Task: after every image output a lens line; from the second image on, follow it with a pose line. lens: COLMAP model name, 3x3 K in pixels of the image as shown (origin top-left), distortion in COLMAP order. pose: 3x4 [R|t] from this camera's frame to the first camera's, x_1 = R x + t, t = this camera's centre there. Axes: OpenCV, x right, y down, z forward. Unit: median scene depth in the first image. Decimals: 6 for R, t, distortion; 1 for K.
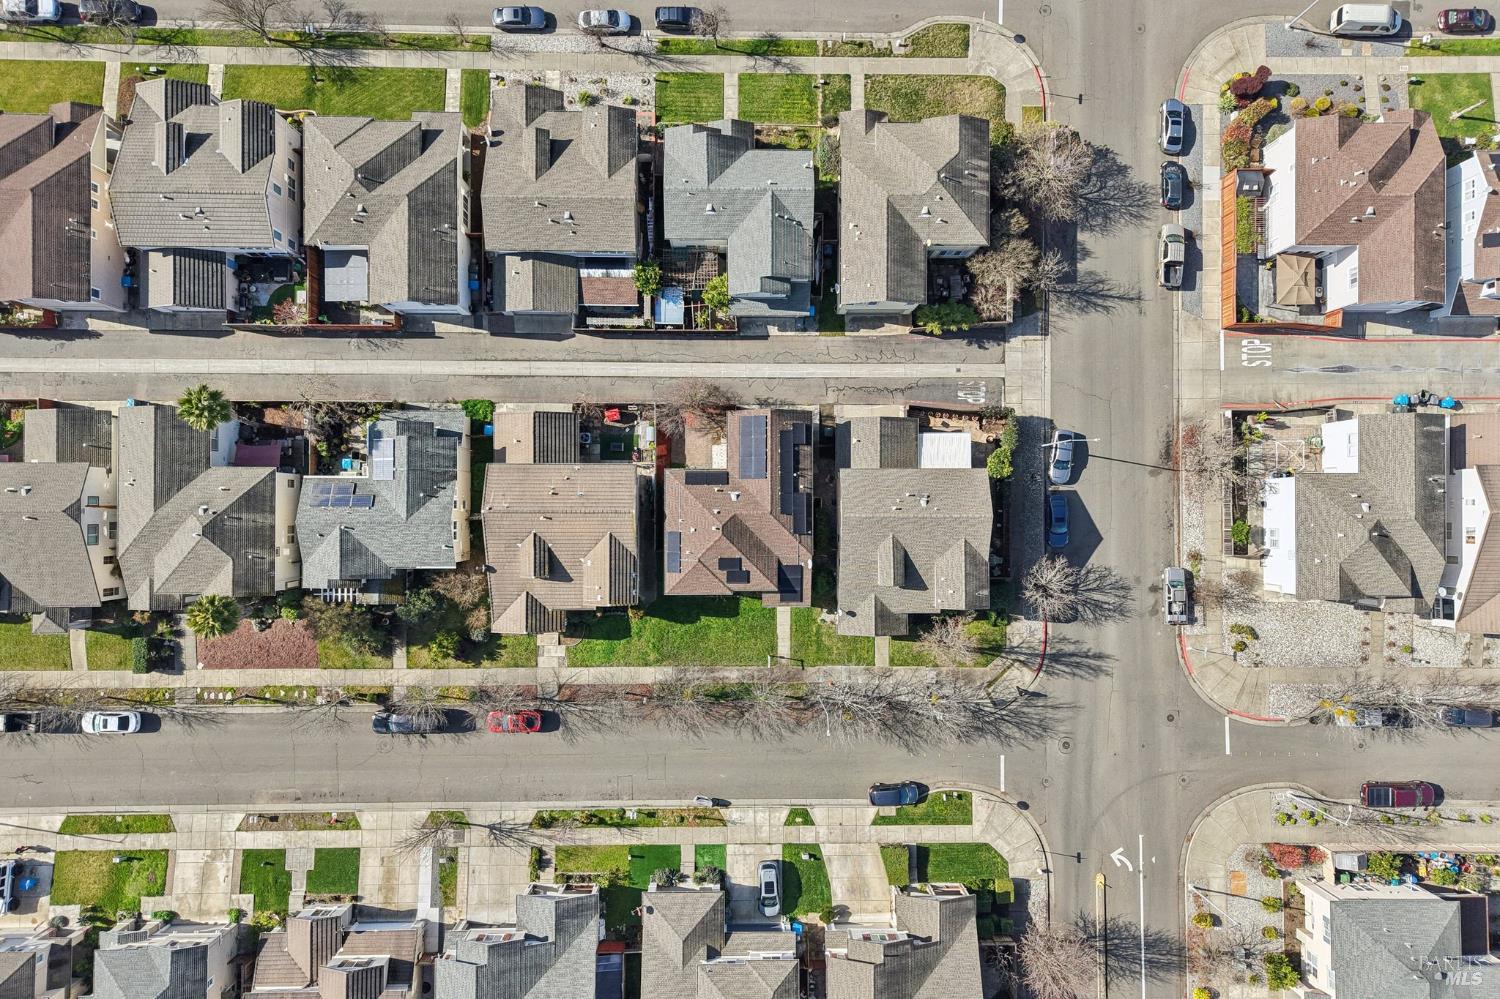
lens RADIAL K [[1016.9, 0, 750.0], [0, 1016.9, 499.5], [0, 0, 1]] dist [0.081434, -0.096007]
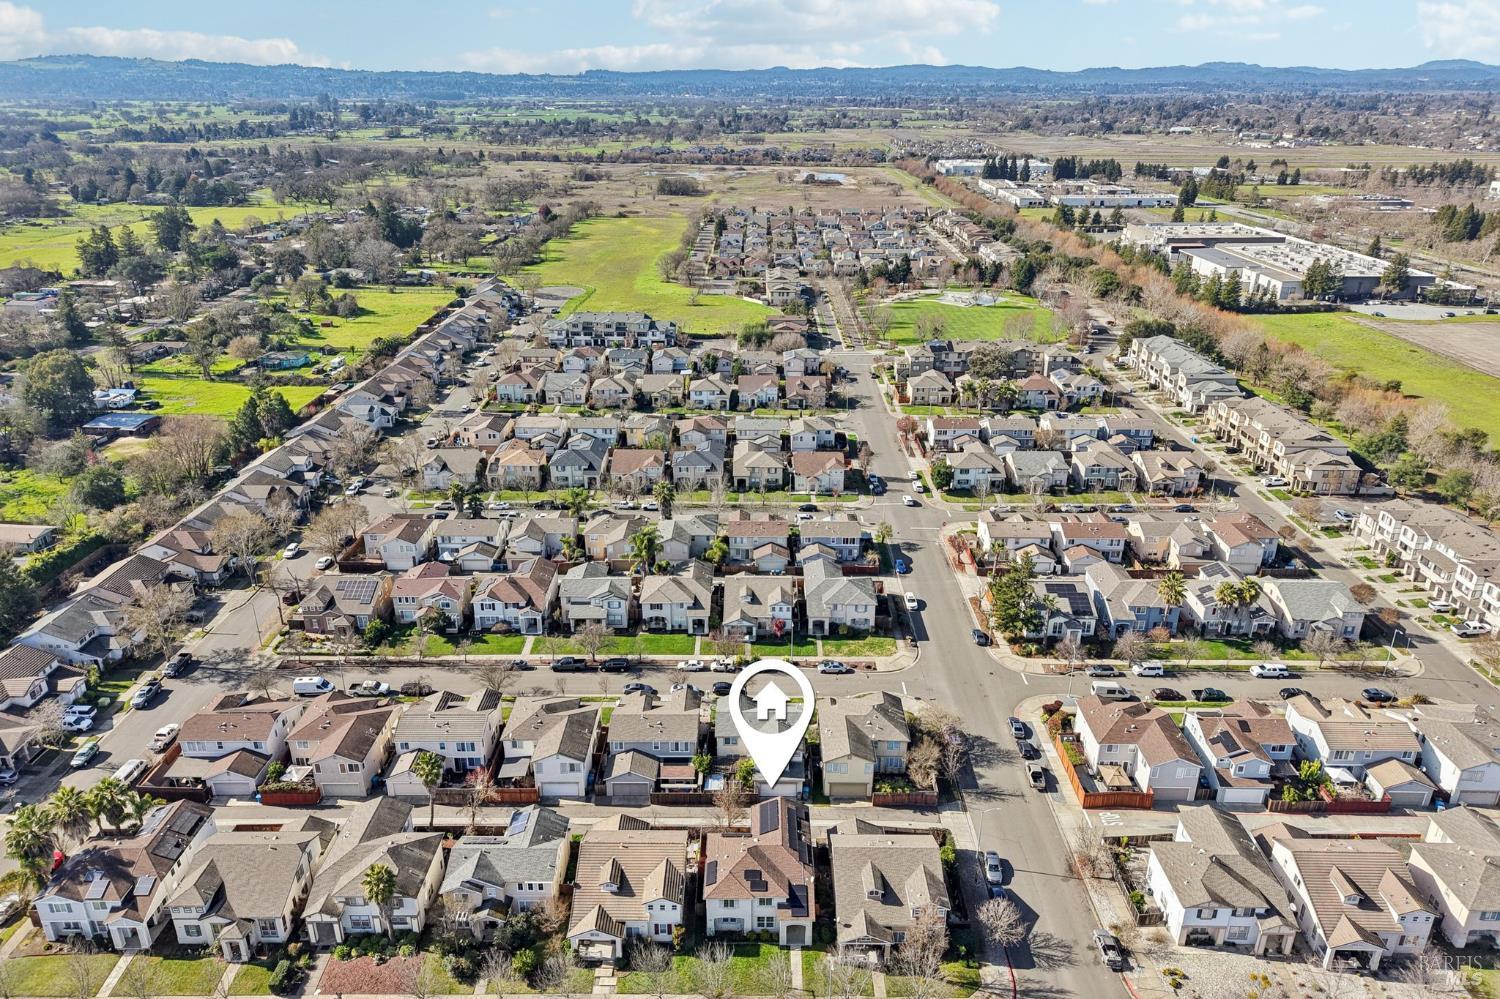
lens RADIAL K [[1016.9, 0, 750.0], [0, 1016.9, 499.5], [0, 0, 1]] dist [0.081434, -0.096007]
pose [[0.999883, -0.010958, -0.010630, -0.003679], [-0.005436, 0.395079, -0.918631, 1.041950], [0.014266, 0.918582, 0.394973, -0.008341]]
